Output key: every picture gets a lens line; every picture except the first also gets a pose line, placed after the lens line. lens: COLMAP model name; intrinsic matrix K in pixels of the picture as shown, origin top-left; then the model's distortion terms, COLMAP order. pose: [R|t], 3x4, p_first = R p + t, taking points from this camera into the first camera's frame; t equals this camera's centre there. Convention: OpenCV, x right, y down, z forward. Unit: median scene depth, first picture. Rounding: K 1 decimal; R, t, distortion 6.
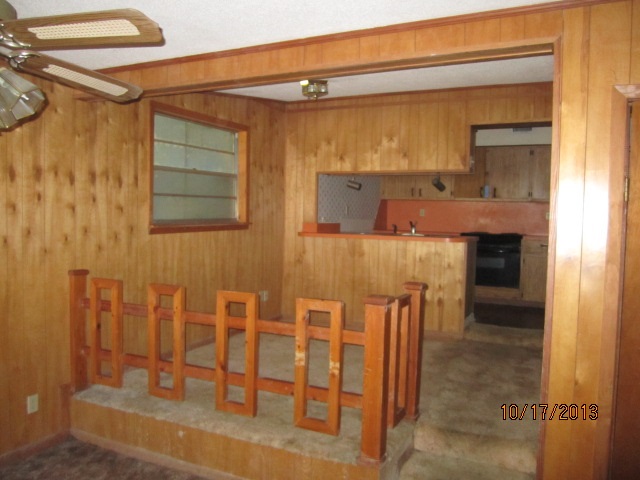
lens RADIAL K [[532.1, 0, 320.0], [0, 532.1, 240.0], [0, 0, 1]] dist [-0.042748, 0.006426]
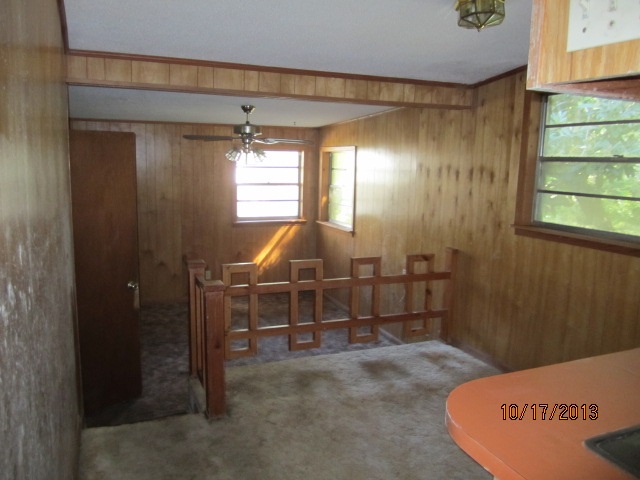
lens RADIAL K [[532.1, 0, 320.0], [0, 532.1, 240.0], [0, 0, 1]] dist [-0.042748, 0.006426]
pose [[-0.646306, 0.091460, -0.757578, 0.629569], [-0.073375, 0.980742, 0.180999, -0.153023], [0.759542, 0.172568, -0.627149, 1.416182]]
